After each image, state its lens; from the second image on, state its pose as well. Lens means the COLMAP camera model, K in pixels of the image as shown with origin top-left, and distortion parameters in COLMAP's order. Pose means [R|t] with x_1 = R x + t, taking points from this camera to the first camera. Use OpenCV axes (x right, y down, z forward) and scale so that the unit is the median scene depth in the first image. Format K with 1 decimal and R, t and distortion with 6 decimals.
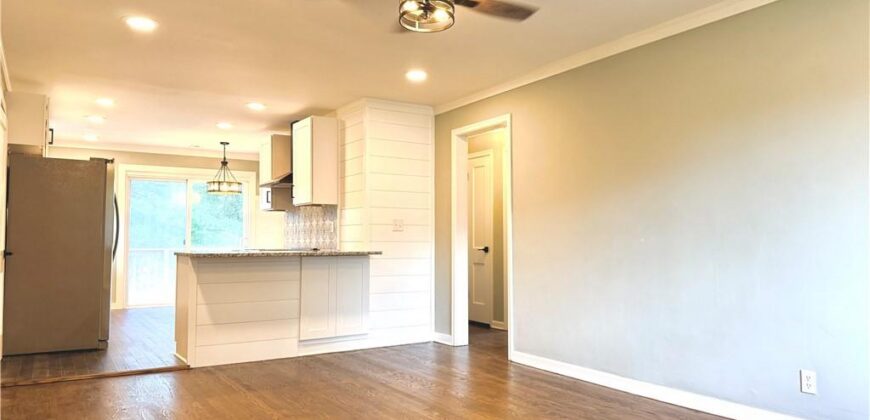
lens RADIAL K [[612.5, 0, 435.0], [0, 612.5, 210.0], [0, 0, 1]] dist [0.050778, -0.003567]
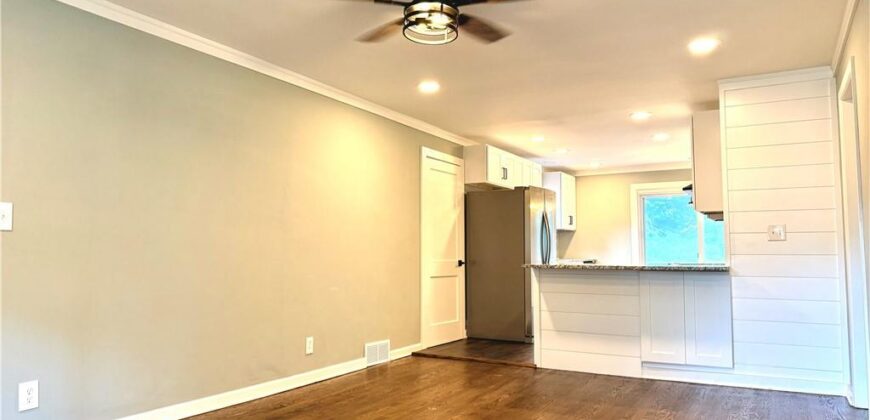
lens RADIAL K [[612.5, 0, 435.0], [0, 612.5, 210.0], [0, 0, 1]] dist [0.050778, -0.003567]
pose [[0.481471, -0.067359, -0.873870, 0.447104], [0.045974, 0.997611, -0.051568, 0.018045], [0.875255, -0.015347, 0.483418, 0.269770]]
